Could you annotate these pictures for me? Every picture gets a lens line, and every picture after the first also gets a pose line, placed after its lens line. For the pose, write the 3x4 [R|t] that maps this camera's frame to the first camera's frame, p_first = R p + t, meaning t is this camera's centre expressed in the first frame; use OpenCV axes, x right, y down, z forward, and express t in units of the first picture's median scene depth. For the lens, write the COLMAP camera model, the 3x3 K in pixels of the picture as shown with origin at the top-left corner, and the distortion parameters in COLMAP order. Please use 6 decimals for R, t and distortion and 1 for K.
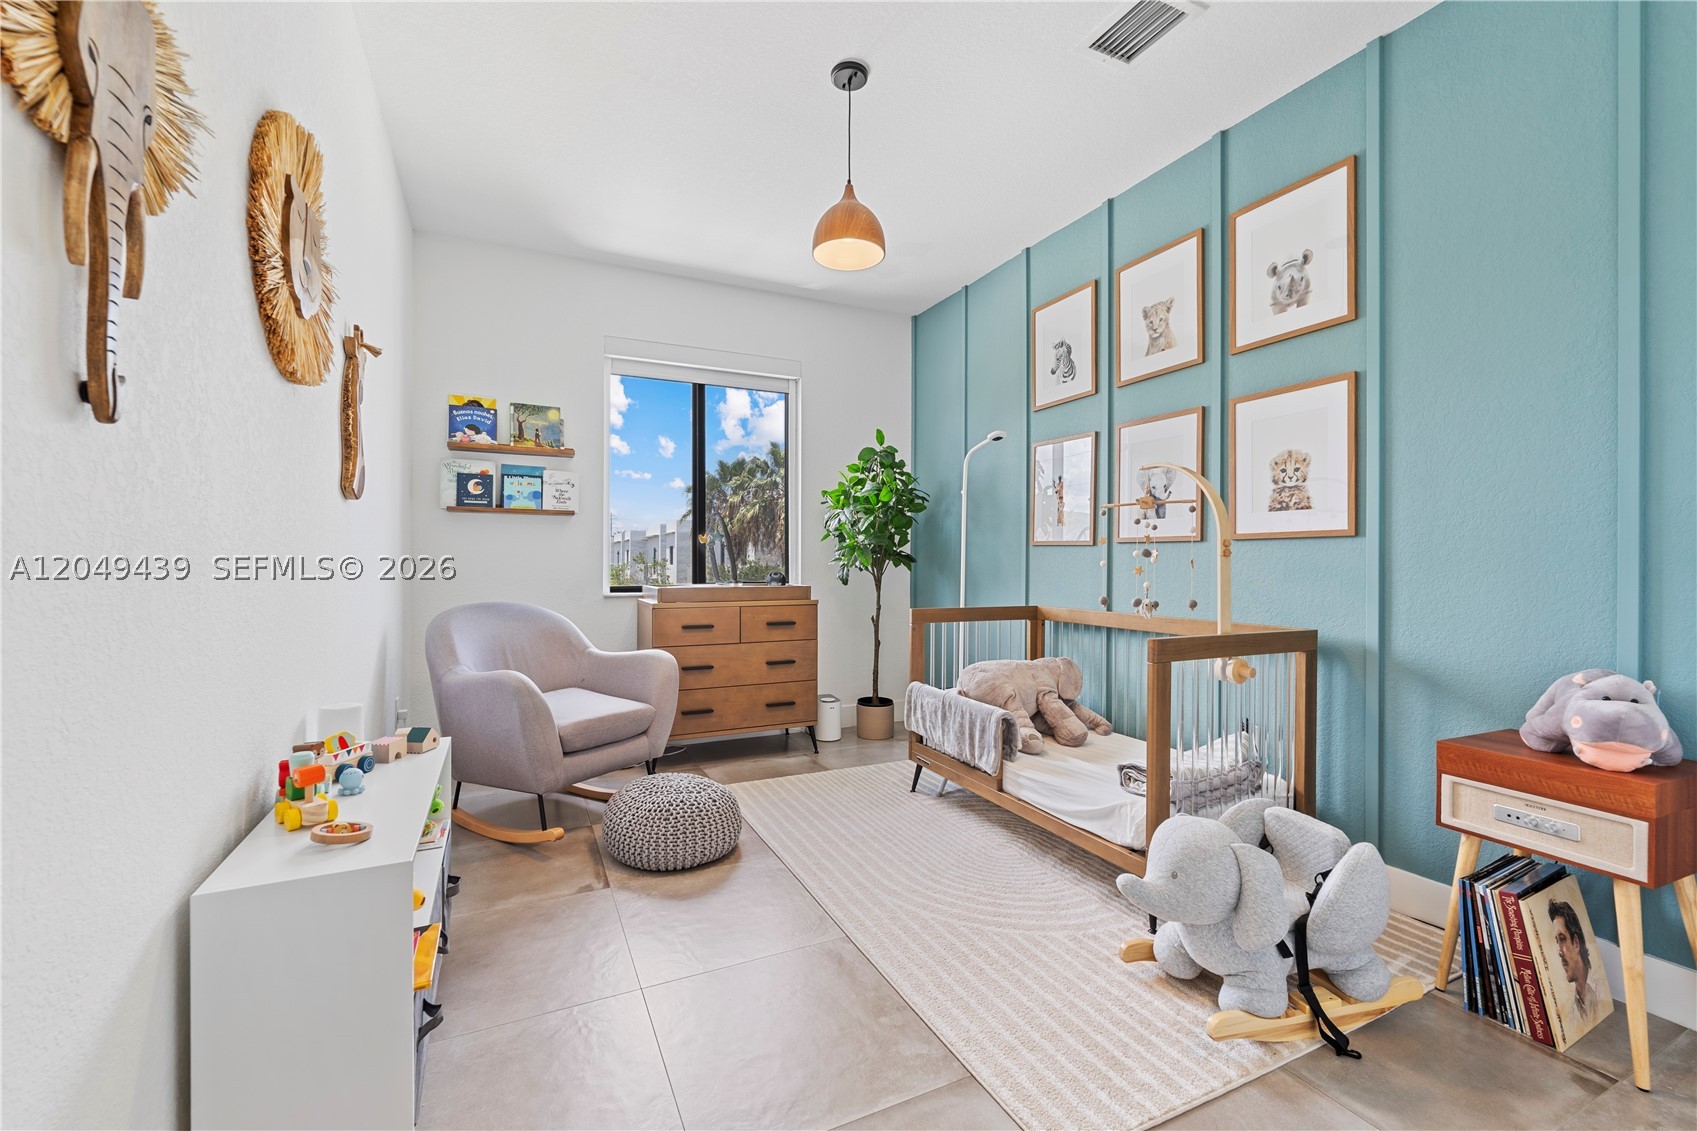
lens RADIAL K [[689.2, 0, 842.4], [0, 689.2, 571.7], [0, 0, 1]] dist [-0.002366, -0.000012]
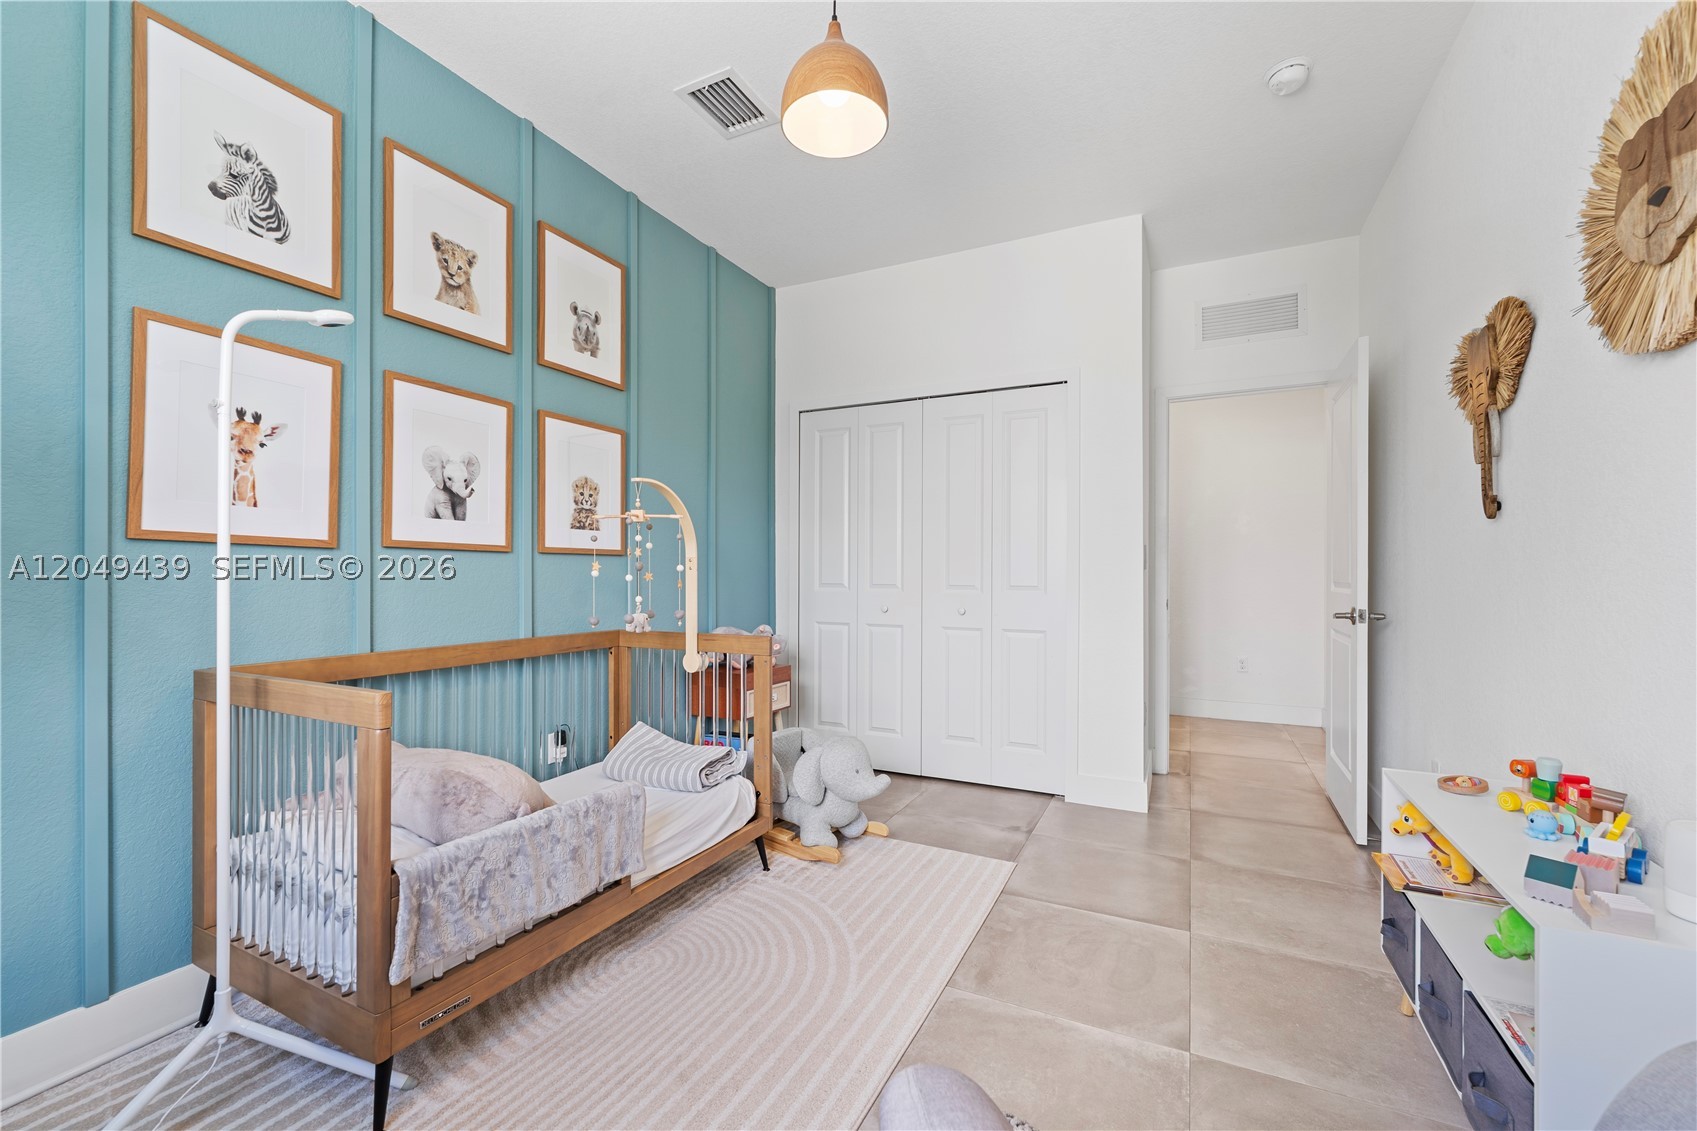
lens RADIAL K [[689.2, 0, 842.4], [0, 689.2, 571.7], [0, 0, 1]] dist [-0.002366, -0.000012]
pose [[-0.606117, -0.013798, 0.795255, -0.512243], [-0.004878, 0.999895, 0.013631, -0.036264], [-0.795360, 0.004383, -0.606121, 1.330386]]
